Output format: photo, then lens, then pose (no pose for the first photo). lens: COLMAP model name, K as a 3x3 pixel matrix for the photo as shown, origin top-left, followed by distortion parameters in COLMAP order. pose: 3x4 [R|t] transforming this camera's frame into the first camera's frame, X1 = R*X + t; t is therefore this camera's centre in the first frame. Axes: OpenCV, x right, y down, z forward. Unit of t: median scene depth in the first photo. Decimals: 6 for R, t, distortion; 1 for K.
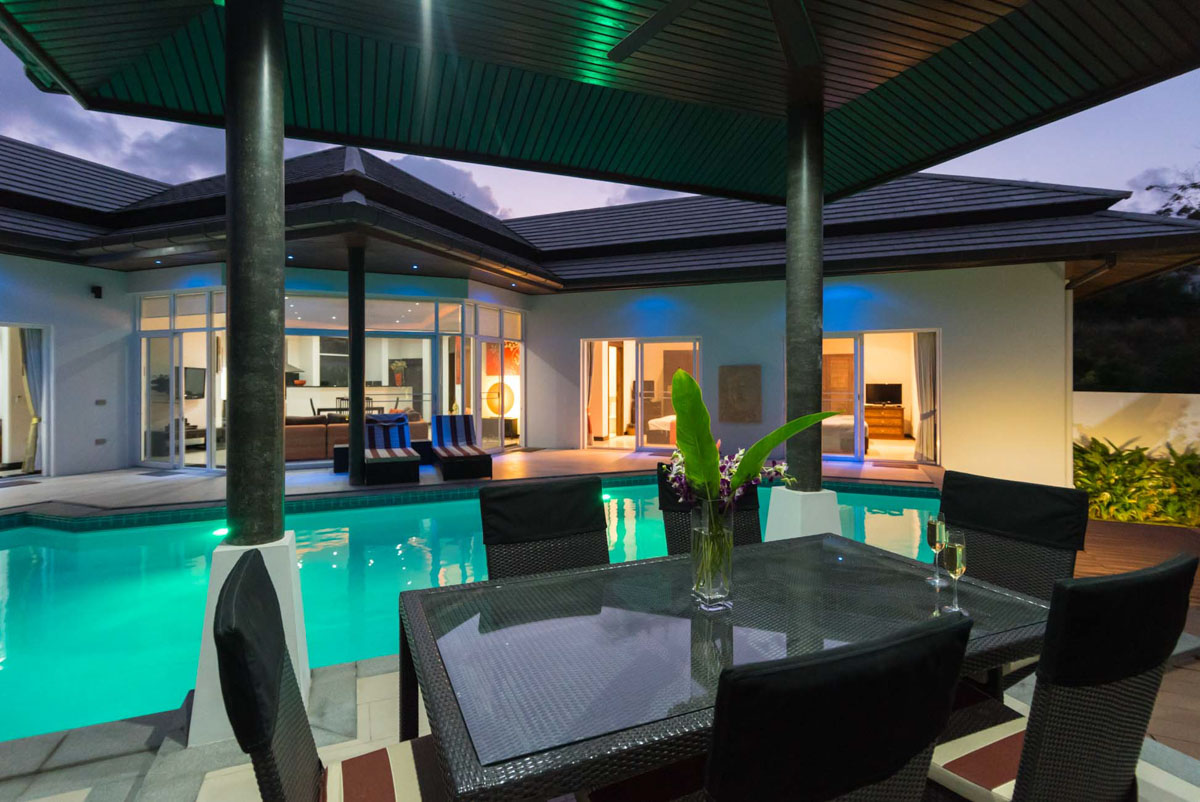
lens RADIAL K [[583.2, 0, 600.3], [0, 583.2, 386.3], [0, 0, 1]] dist [0.001782, 0.000700]
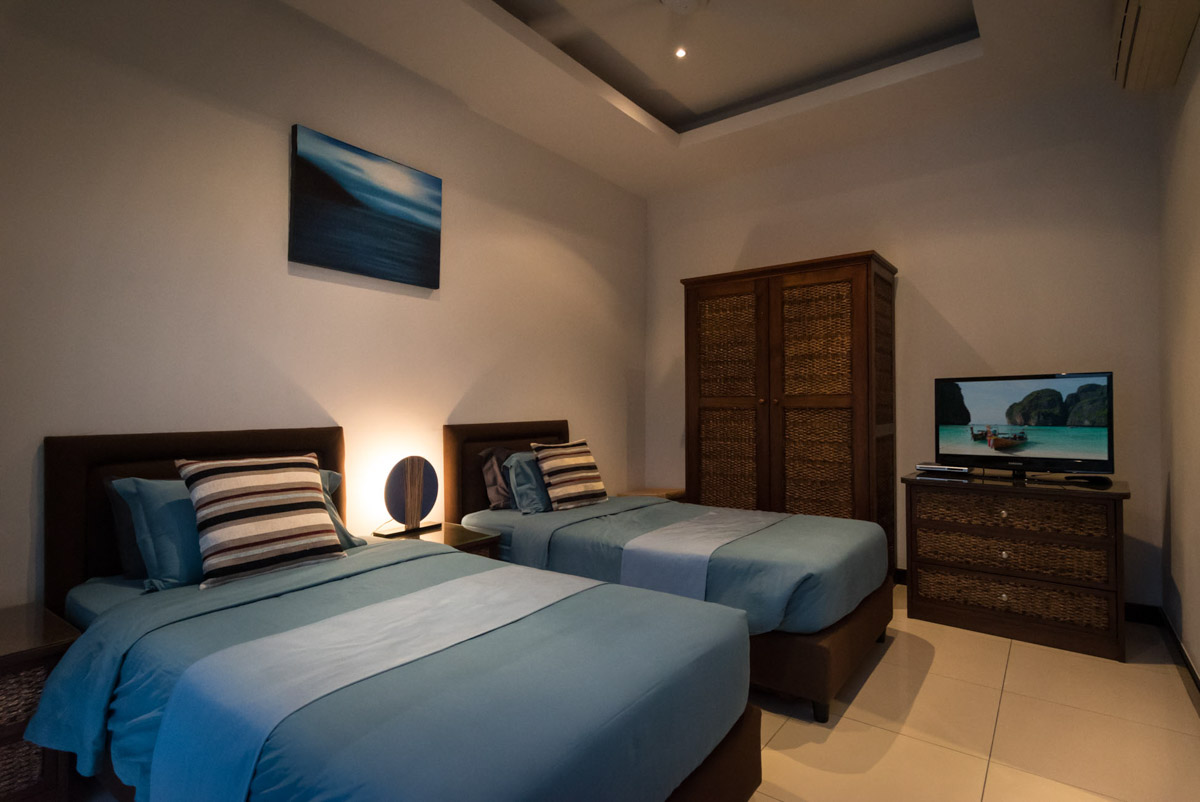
lens RADIAL K [[617.1, 0, 601.9], [0, 617.1, 416.8], [0, 0, 1]] dist [0.013775, 0.000155]
pose [[0.969591, -0.003885, -0.244700, 0.411138], [0.002650, 0.999982, -0.005377, 0.012737], [0.244717, 0.004565, 0.969584, 0.771117]]
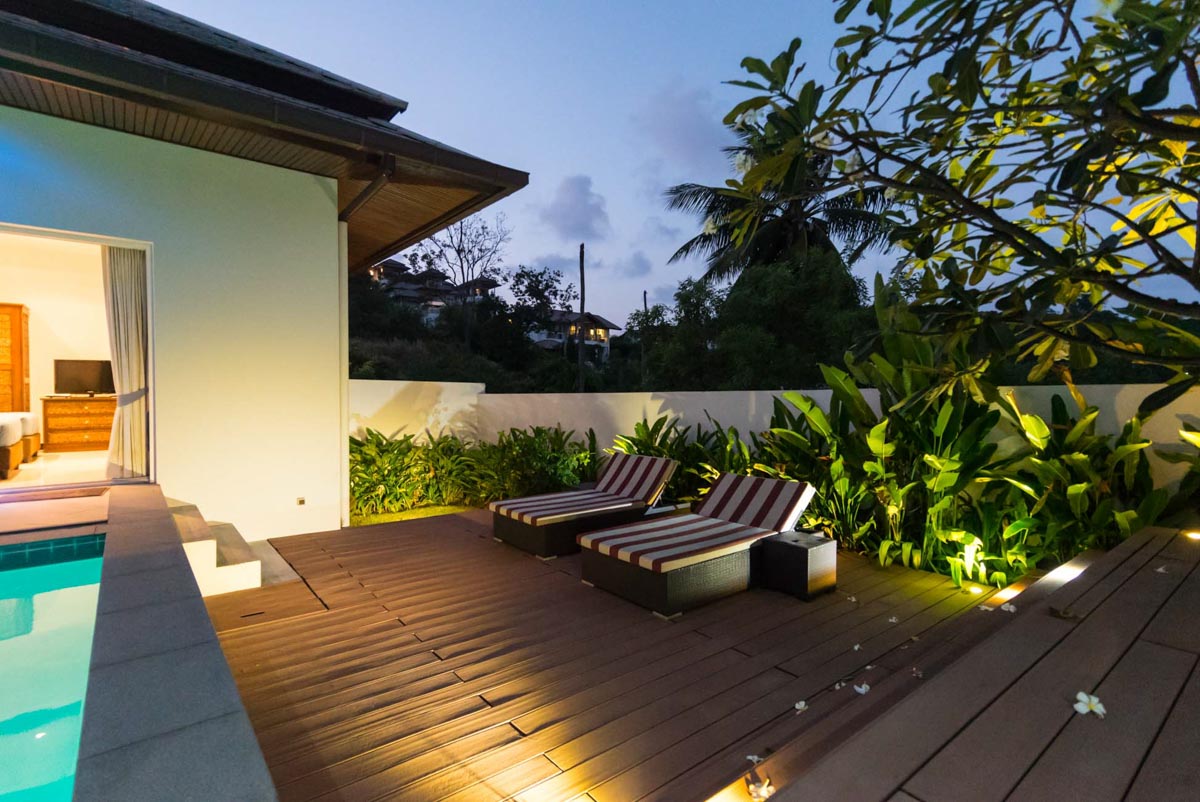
lens RADIAL K [[583.2, 0, 600.3], [0, 583.2, 386.3], [0, 0, 1]] dist [0.001782, 0.000700]
pose [[0.470828, 0.005568, 0.882208, 0.204746], [0.010668, 0.999871, -0.012004, 0.038051], [-0.882161, 0.015063, 0.470708, 0.246907]]
